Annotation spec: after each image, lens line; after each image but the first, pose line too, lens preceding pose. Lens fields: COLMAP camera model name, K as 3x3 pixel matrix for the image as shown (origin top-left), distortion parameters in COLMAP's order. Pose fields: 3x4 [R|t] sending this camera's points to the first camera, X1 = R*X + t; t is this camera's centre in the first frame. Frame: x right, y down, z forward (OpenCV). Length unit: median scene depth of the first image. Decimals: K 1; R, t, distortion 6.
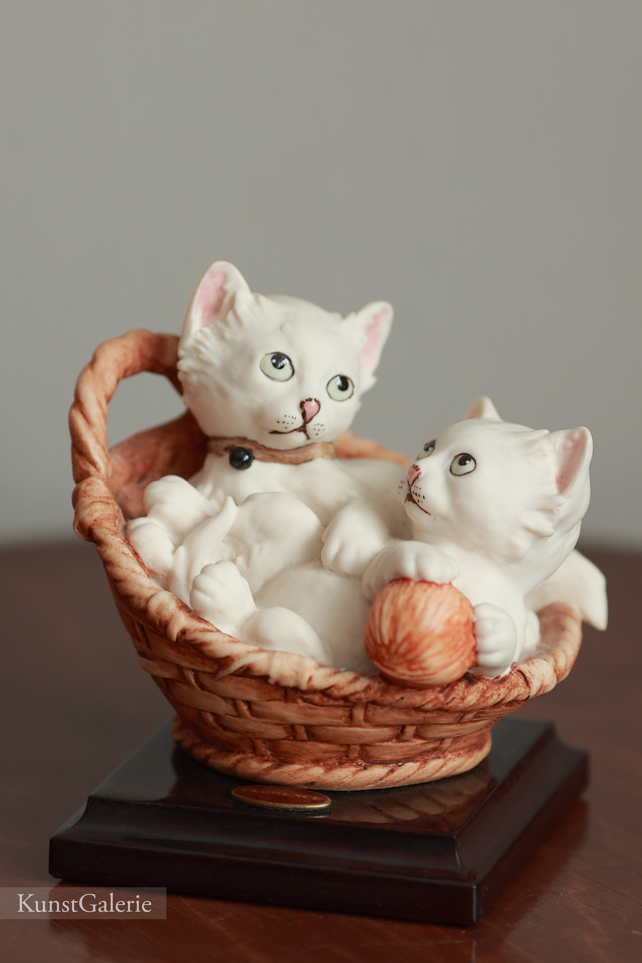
lens RADIAL K [[6332.9, 0, 321.0], [0, 6332.9, 481.5], [0, 0, 1]] dist [-0.281453, 12.969982]
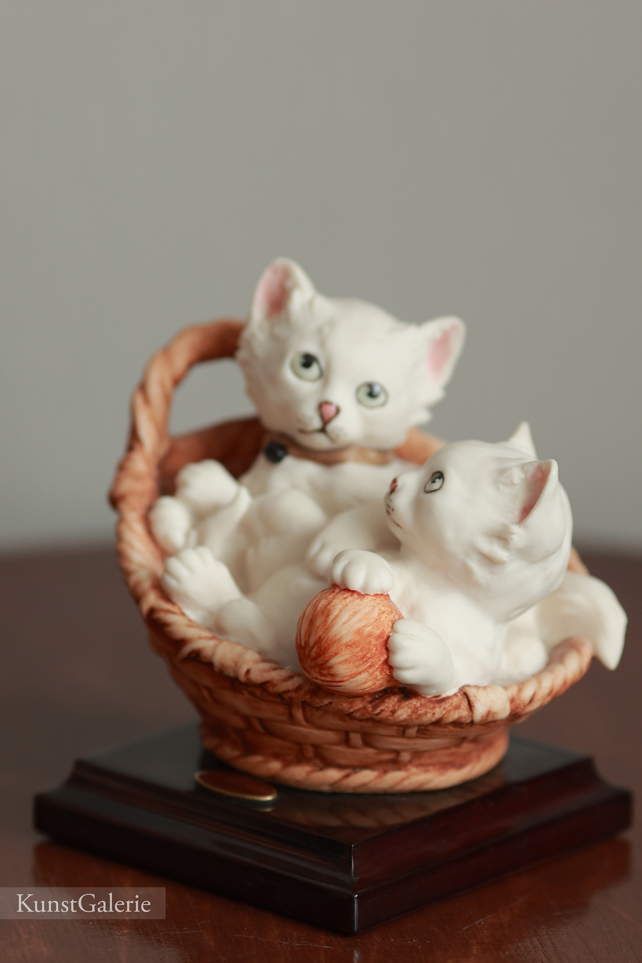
lens RADIAL K [[6332.9, 0, 321.0], [0, 6332.9, 481.5], [0, 0, 1]] dist [-0.281453, 12.969982]
pose [[0.907166, 0.120251, -0.403223, 0.411197], [-0.122295, 0.992276, 0.020783, -0.021450], [0.402608, 0.030458, 0.914866, 0.073952]]
